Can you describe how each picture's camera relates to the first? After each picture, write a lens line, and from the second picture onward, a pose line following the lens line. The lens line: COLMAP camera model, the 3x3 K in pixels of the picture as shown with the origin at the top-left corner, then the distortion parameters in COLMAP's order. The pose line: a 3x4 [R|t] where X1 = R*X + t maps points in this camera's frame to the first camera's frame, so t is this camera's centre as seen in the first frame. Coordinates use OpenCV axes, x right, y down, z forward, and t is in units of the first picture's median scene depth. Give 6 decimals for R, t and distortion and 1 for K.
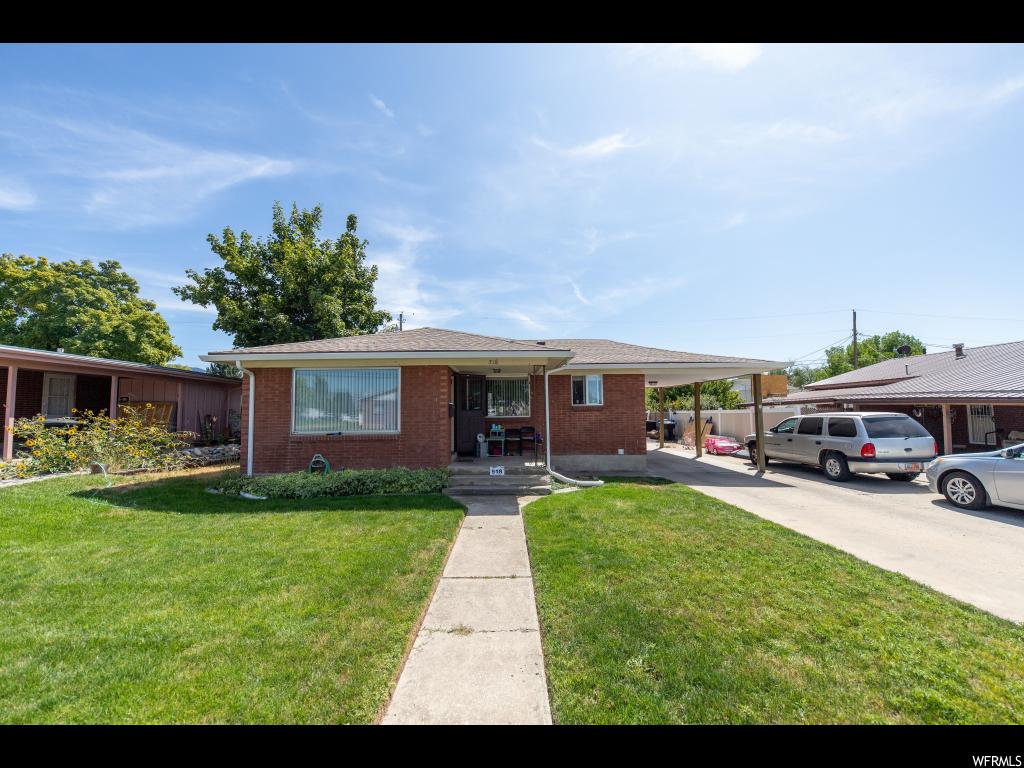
lens RADIAL K [[409.1, 0, 511.7], [0, 409.1, 387.7], [0, 0, 1]] dist [0.013913, -0.008414]
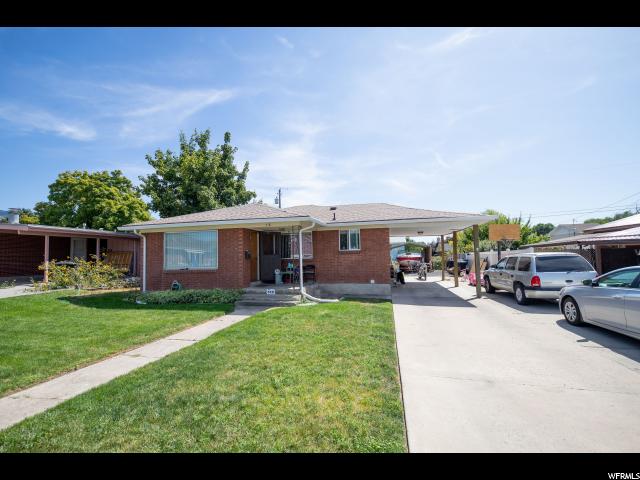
lens RADIAL K [[305.5, 0, 320.0], [0, 305.5, 240.0], [0, 0, 1]] dist [0.010715, 0.000121]
pose [[0.968673, -0.023723, -0.247203, 0.271709], [0.026235, 0.999632, 0.006871, -0.003078], [0.246950, -0.013141, 0.968939, -0.074052]]
